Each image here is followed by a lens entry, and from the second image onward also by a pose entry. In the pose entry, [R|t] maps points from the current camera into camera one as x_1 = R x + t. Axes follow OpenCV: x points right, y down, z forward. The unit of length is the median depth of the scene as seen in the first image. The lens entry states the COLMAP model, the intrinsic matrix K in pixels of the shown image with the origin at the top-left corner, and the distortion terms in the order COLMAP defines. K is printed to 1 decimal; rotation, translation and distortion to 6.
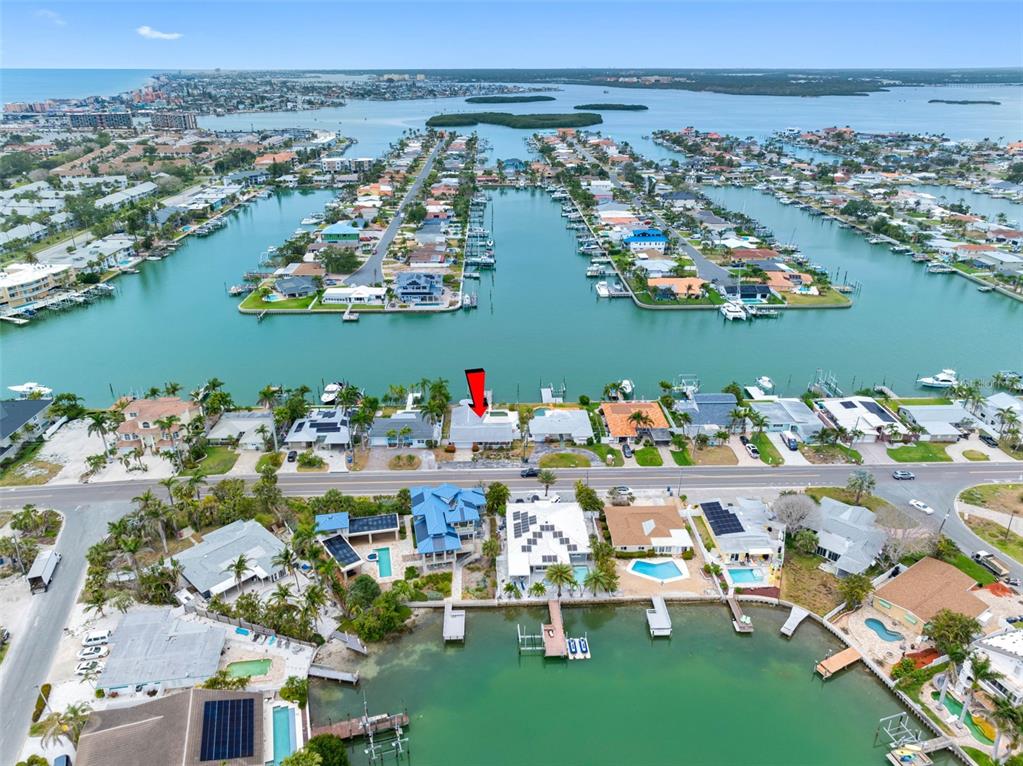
lens RADIAL K [[710.3, 0, 511.5], [0, 710.3, 383.0], [0, 0, 1]] dist [-0.000049, -0.006169]
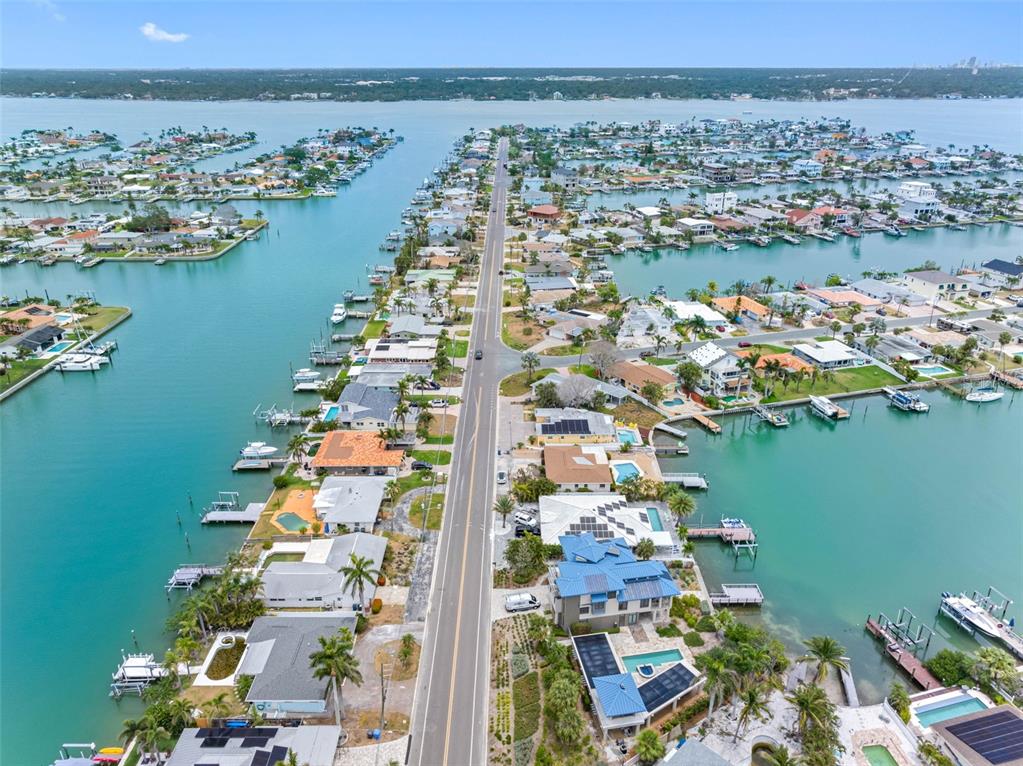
lens RADIAL K [[714.3, 0, 511.5], [0, 714.3, 383.0], [0, 0, 1]] dist [-0.006126, 0.007452]
pose [[0.029953, -0.407391, 0.912762, -0.528291], [0.410321, 0.837695, 0.360422, -0.232278], [-0.911449, 0.363730, 0.192252, 0.611429]]
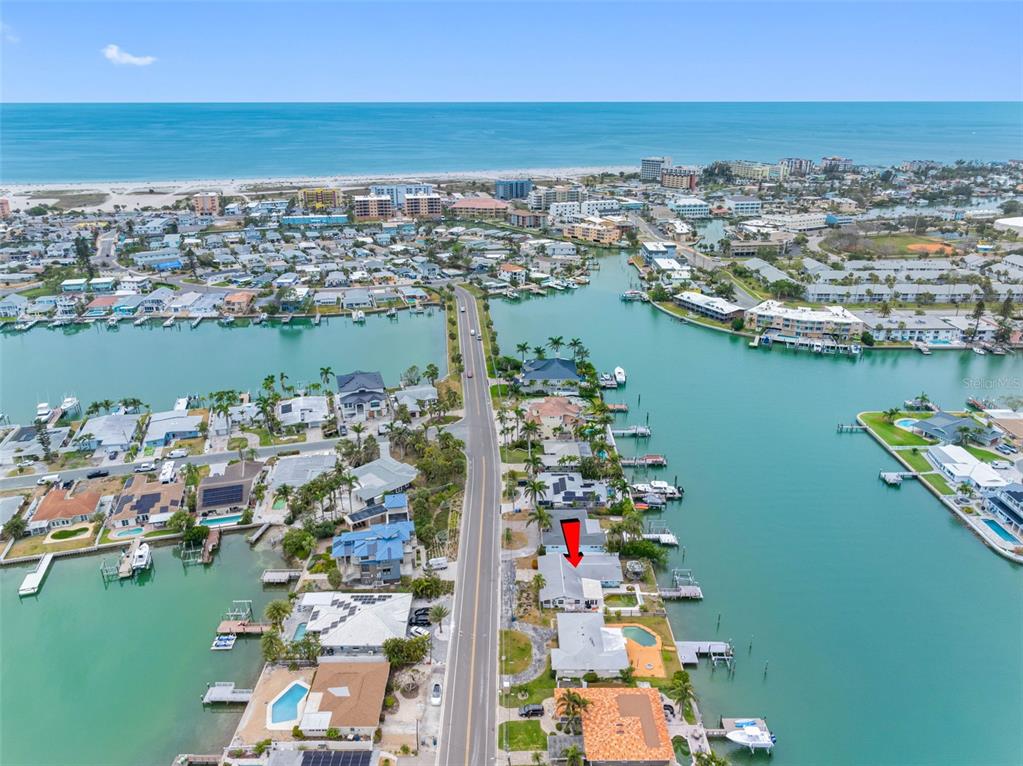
lens RADIAL K [[731.4, 0, 511.5], [0, 731.4, 383.0], [0, 0, 1]] dist [-0.001508, -0.003051]
pose [[-0.026232, 0.365414, -0.930475, 0.651359], [-0.409716, 0.845095, 0.343434, -0.384331], [0.911836, 0.390240, 0.127548, 0.668207]]
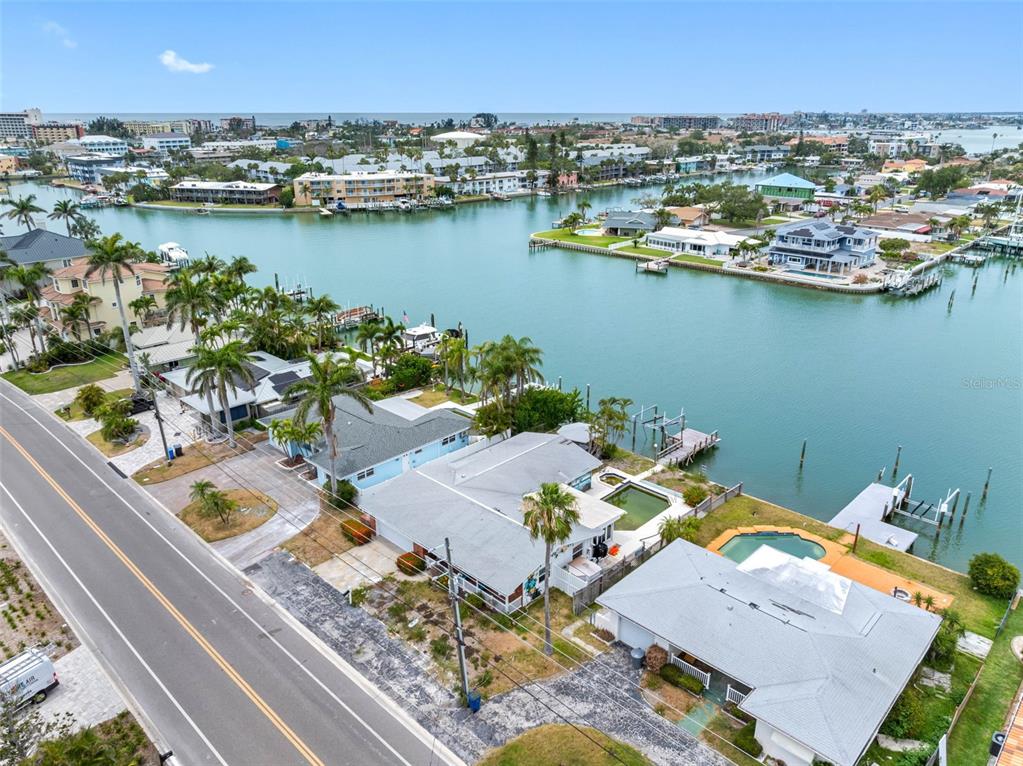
lens RADIAL K [[731.4, 0, 511.5], [0, 731.4, 383.0], [0, 0, 1]] dist [-0.001508, -0.003051]
pose [[0.698476, 0.249249, -0.670826, 0.139756], [-0.292269, 0.955001, 0.050519, -0.003092], [0.653231, 0.160775, 0.739893, 0.710075]]
